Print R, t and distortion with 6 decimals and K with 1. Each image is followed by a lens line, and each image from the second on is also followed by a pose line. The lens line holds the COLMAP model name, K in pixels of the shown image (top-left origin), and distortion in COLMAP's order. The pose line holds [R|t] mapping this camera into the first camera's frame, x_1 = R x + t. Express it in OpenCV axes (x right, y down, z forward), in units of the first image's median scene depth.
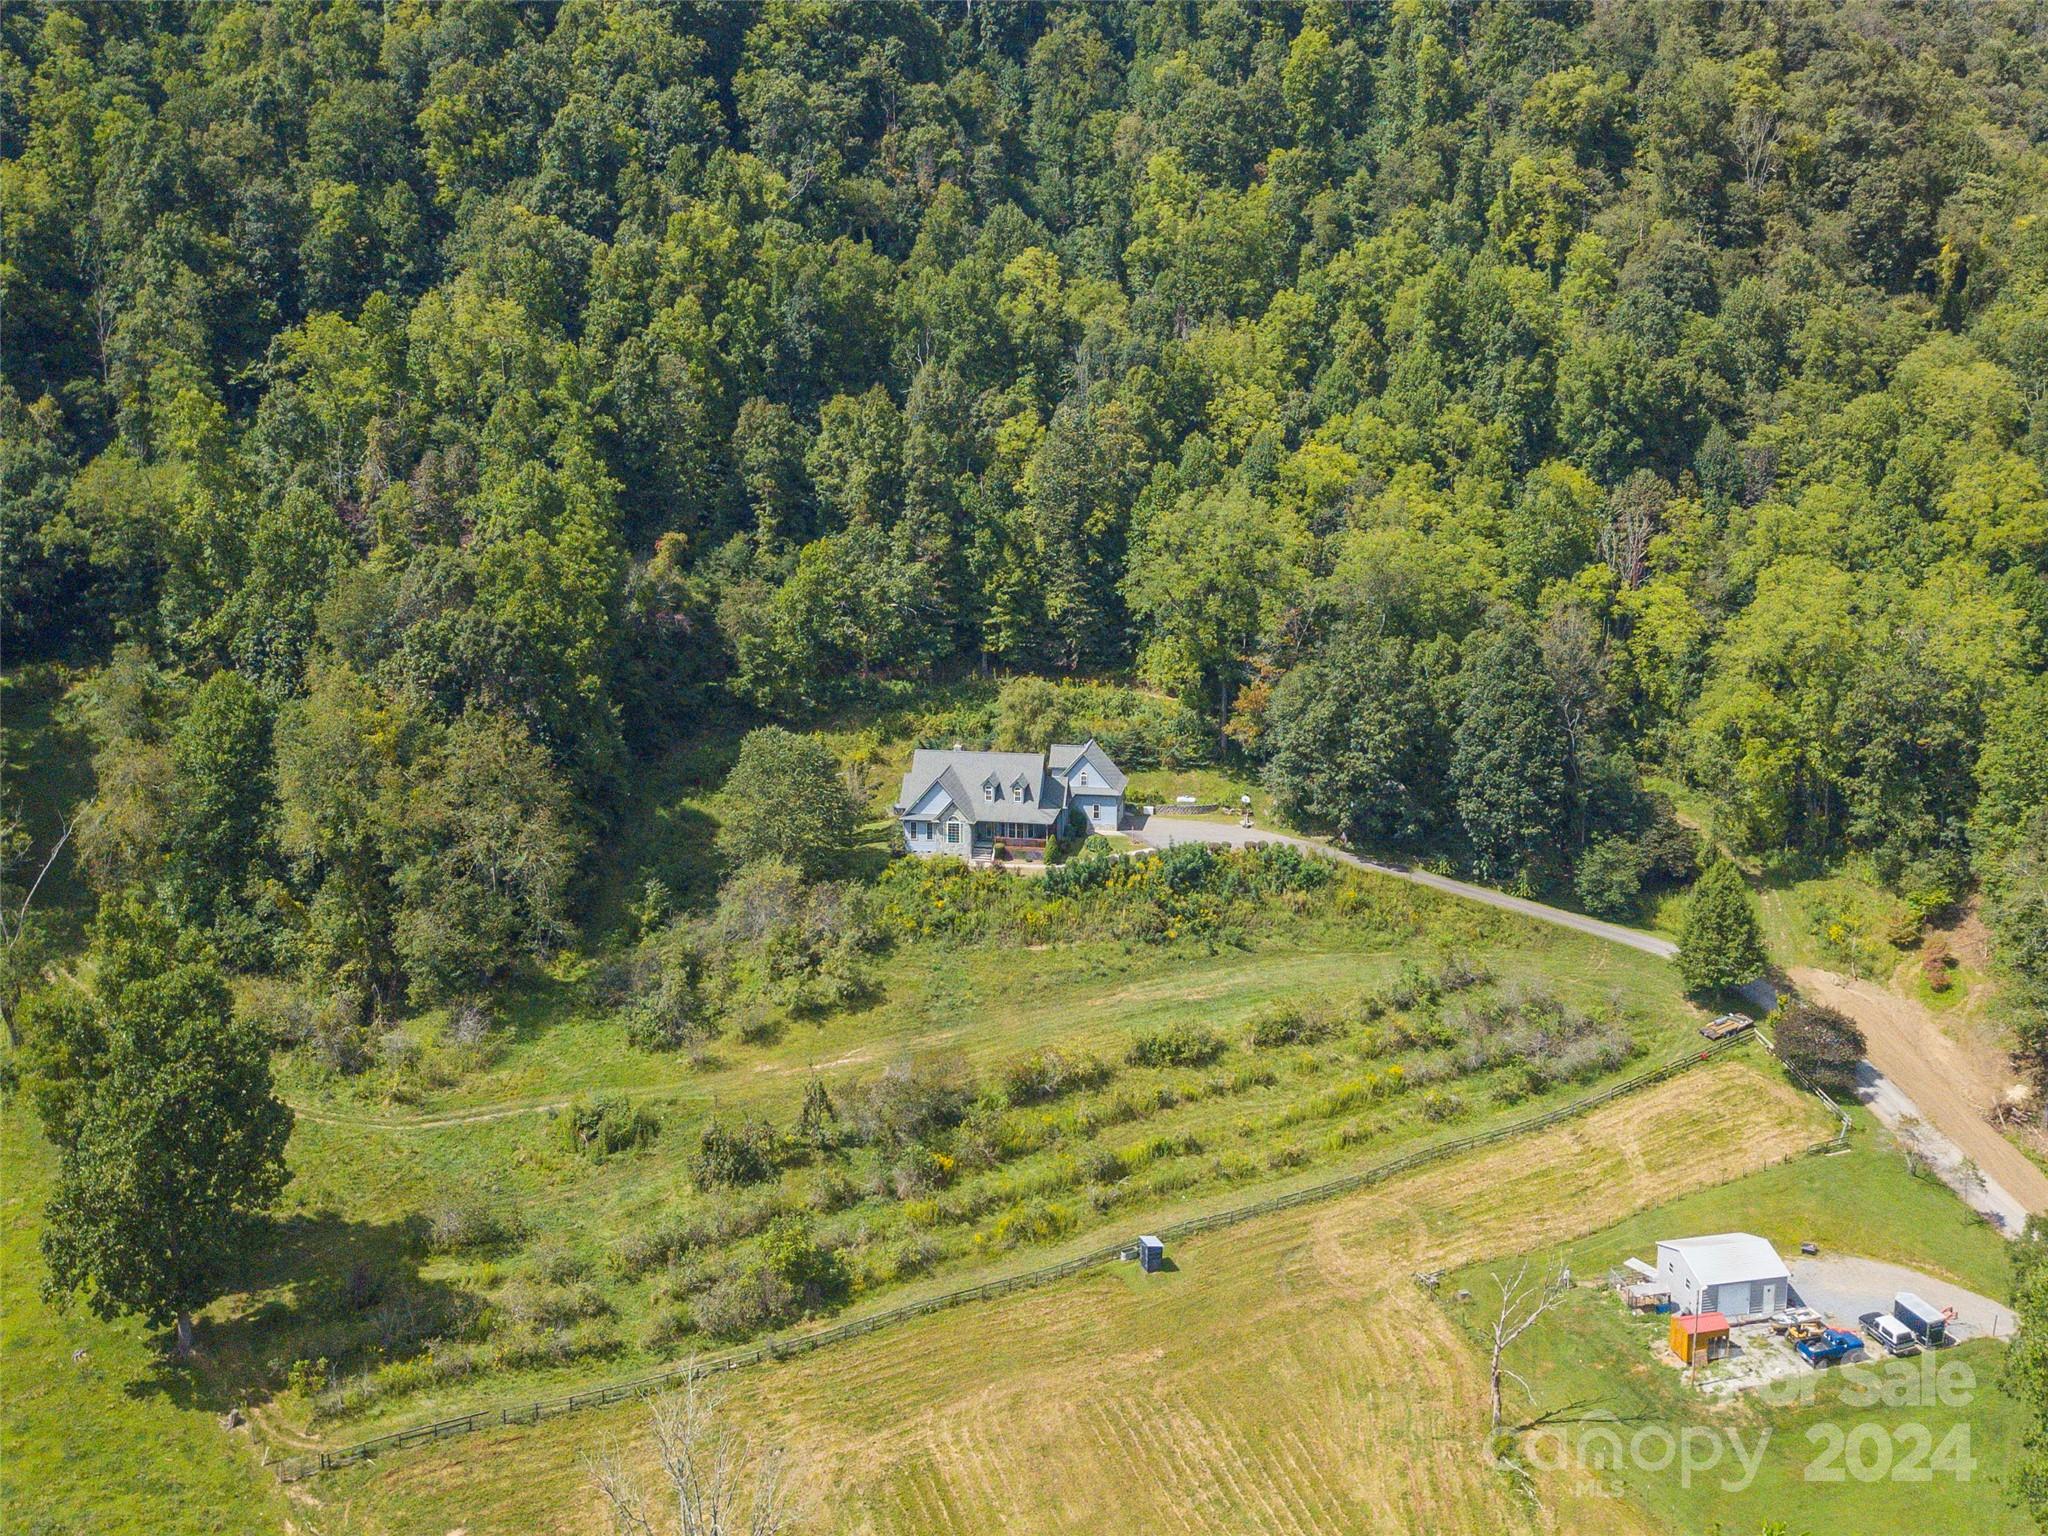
lens RADIAL K [[1834.7, 0, 1024.0], [0, 1834.7, 768.0], [0, 0, 1]] dist [-0.005874, 0.000266]
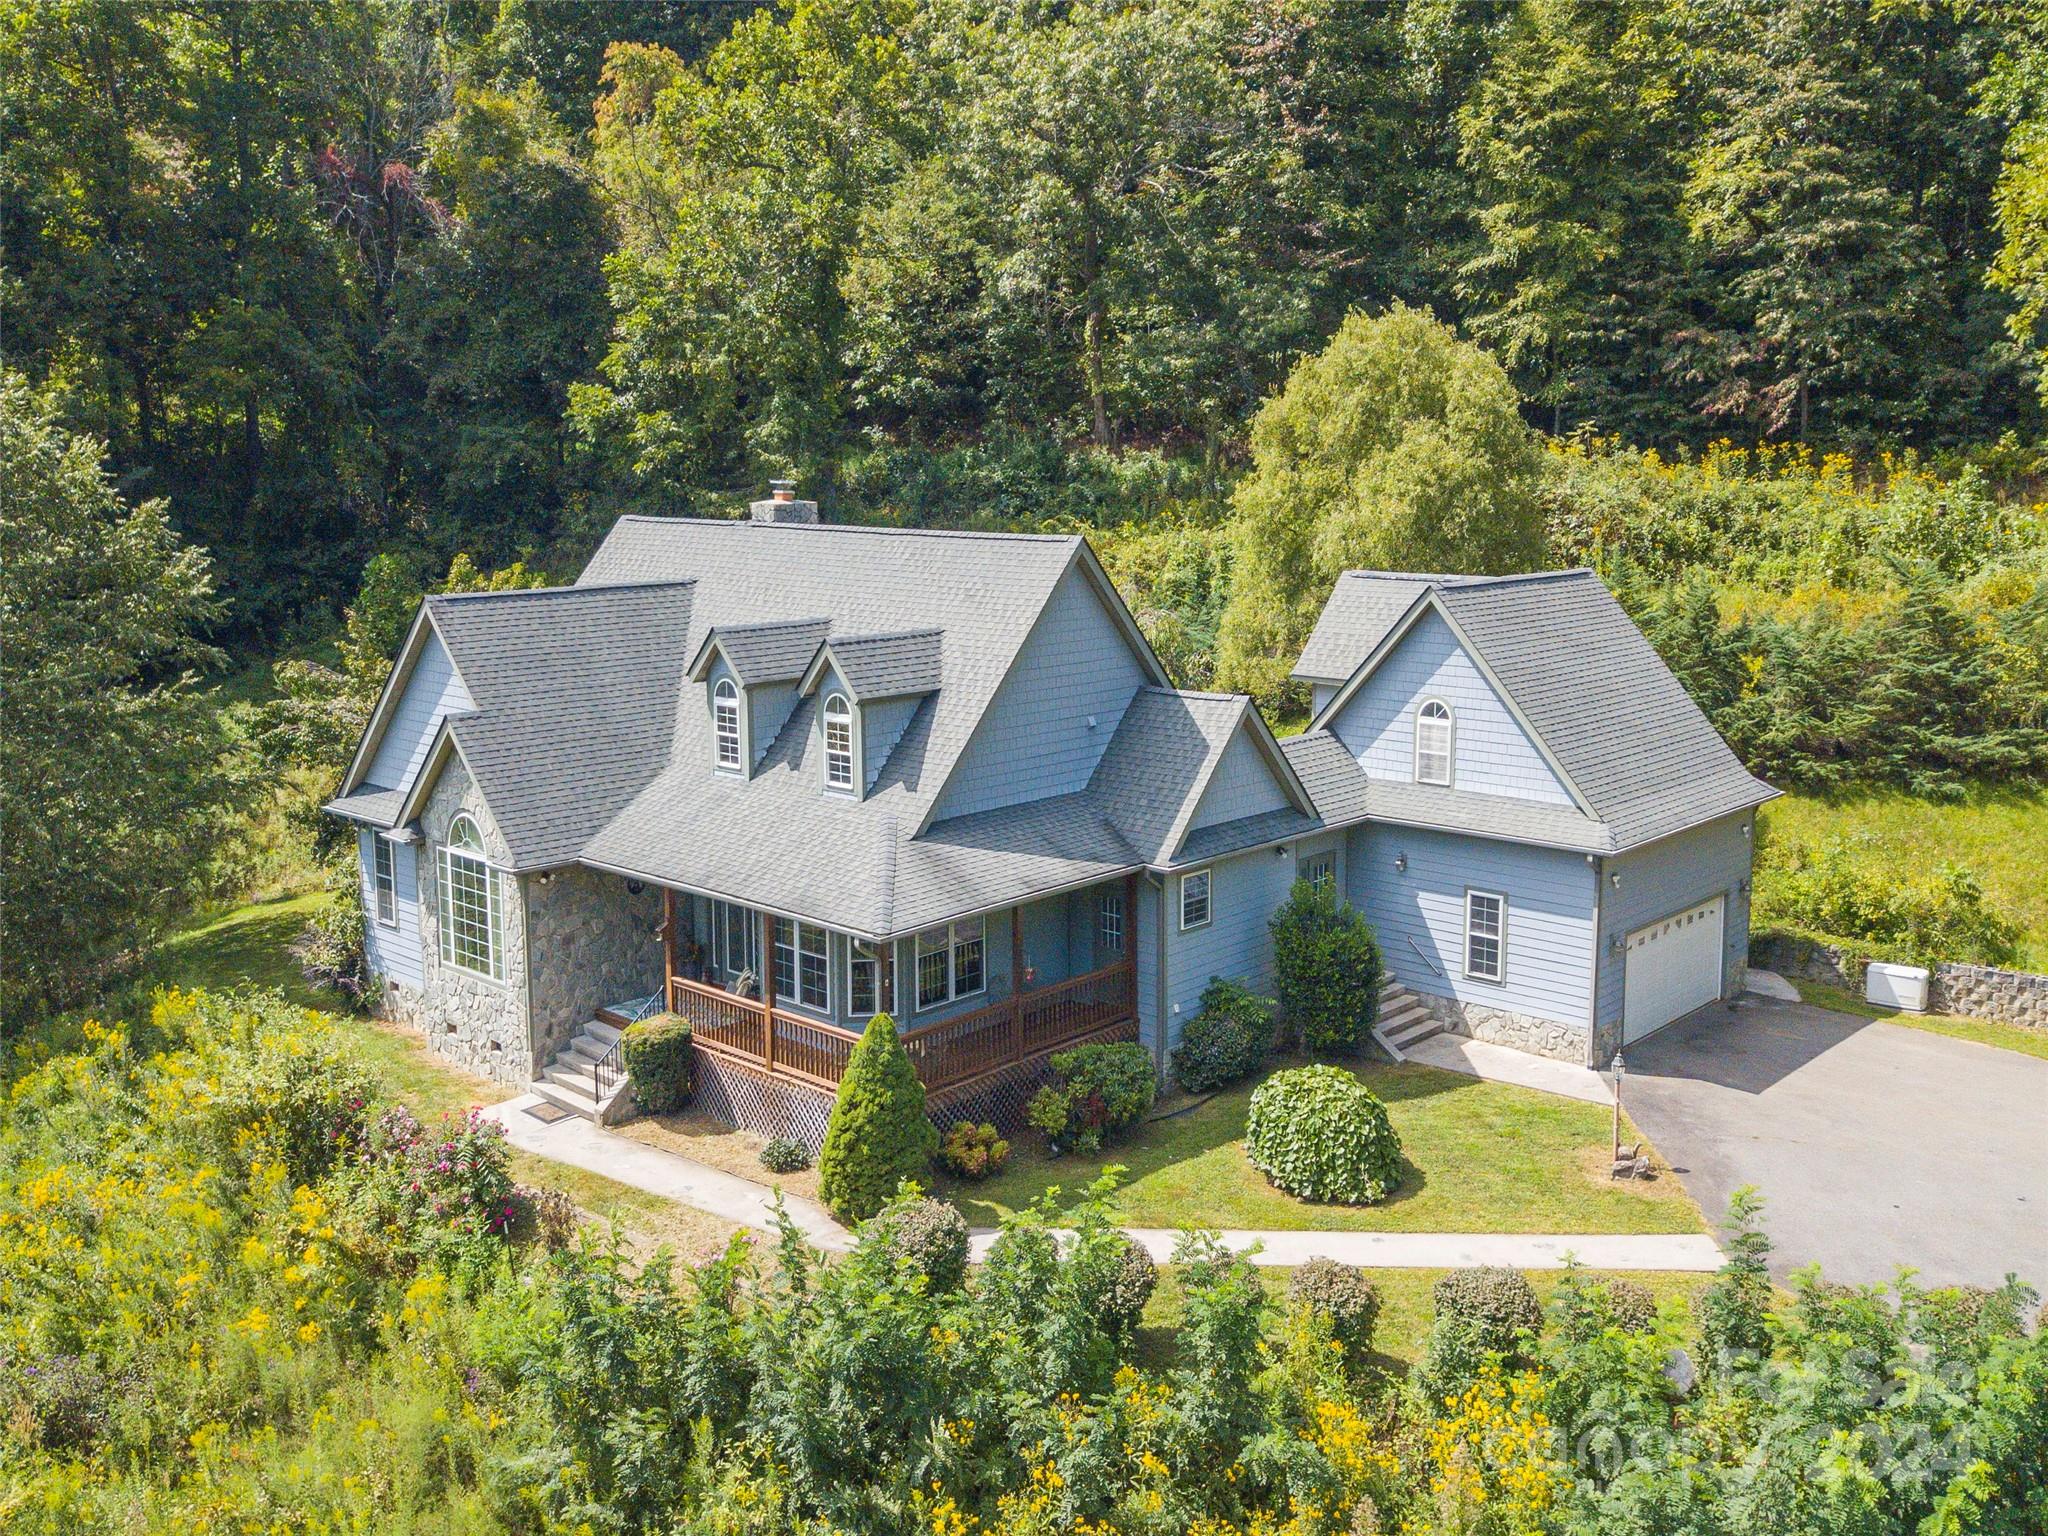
lens RADIAL K [[1834.7, 0, 1024.0], [0, 1834.7, 768.0], [0, 0, 1]] dist [-0.005874, 0.000266]
pose [[0.836132, 0.086312, -0.541695, 0.099370], [-0.127396, 0.991096, -0.038723, 0.021373], [0.533529, 0.101387, 0.839683, 0.866843]]
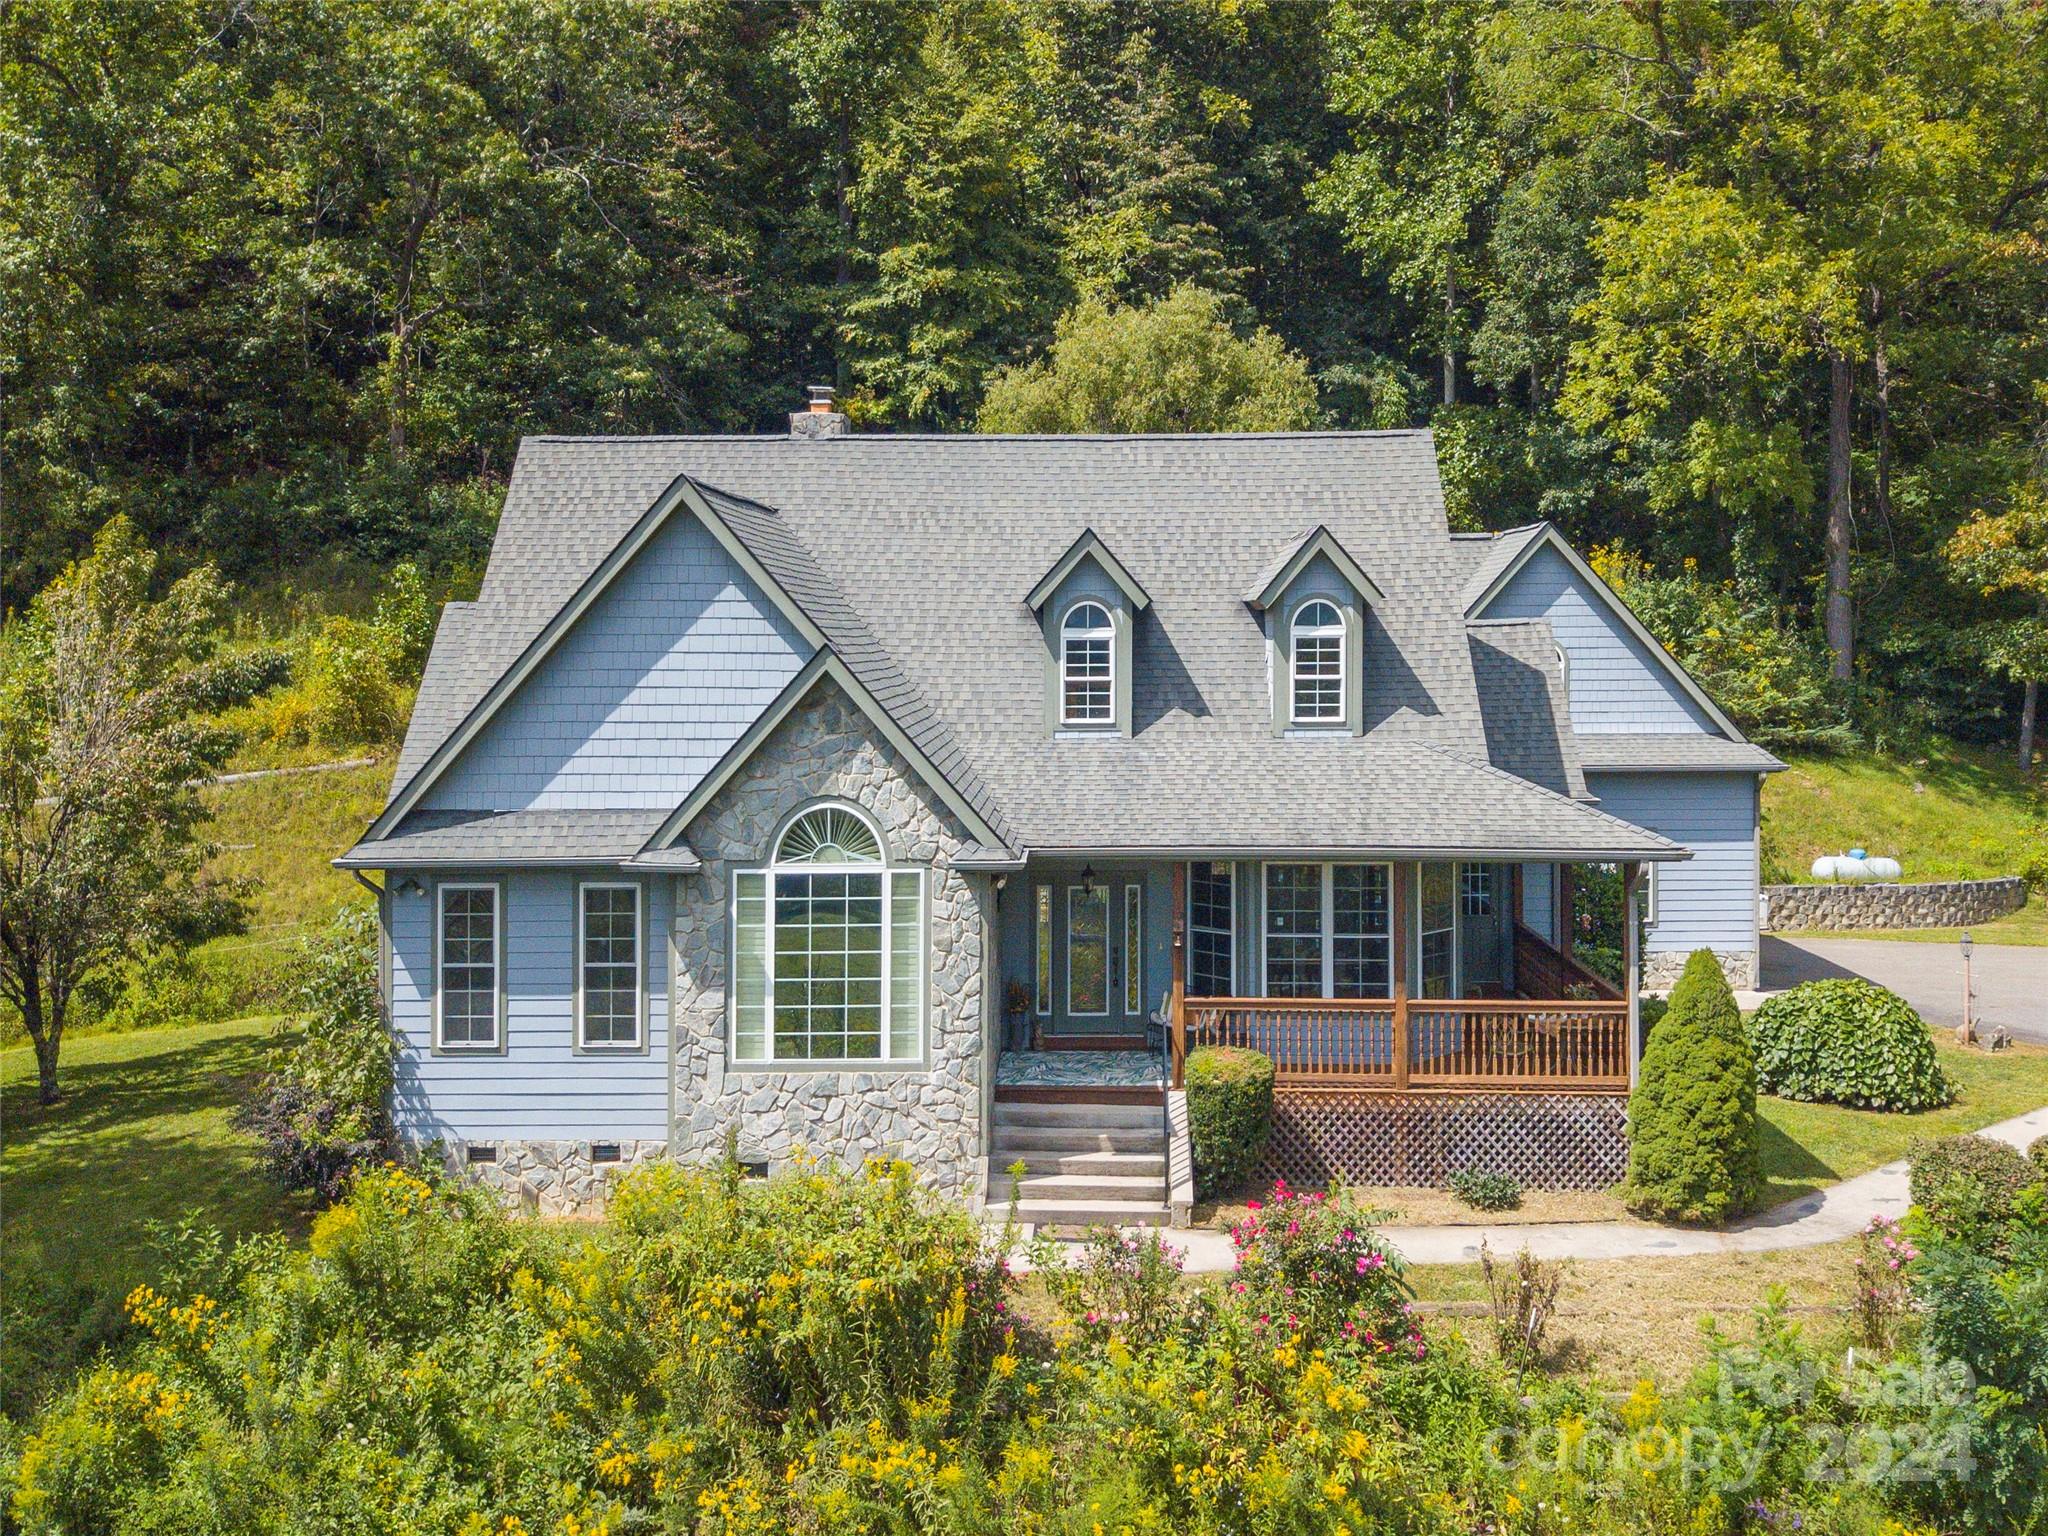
lens RADIAL K [[1923.2, 0, 1025.6], [0, 1923.2, 688.6], [0, 0, 1]] dist [0.002353, -0.002879]
pose [[0.987999, -0.010542, 0.154098, -0.043803], [0.043698, 0.975987, -0.213400, 0.043965], [-0.148148, 0.217573, 0.964735, 0.870357]]
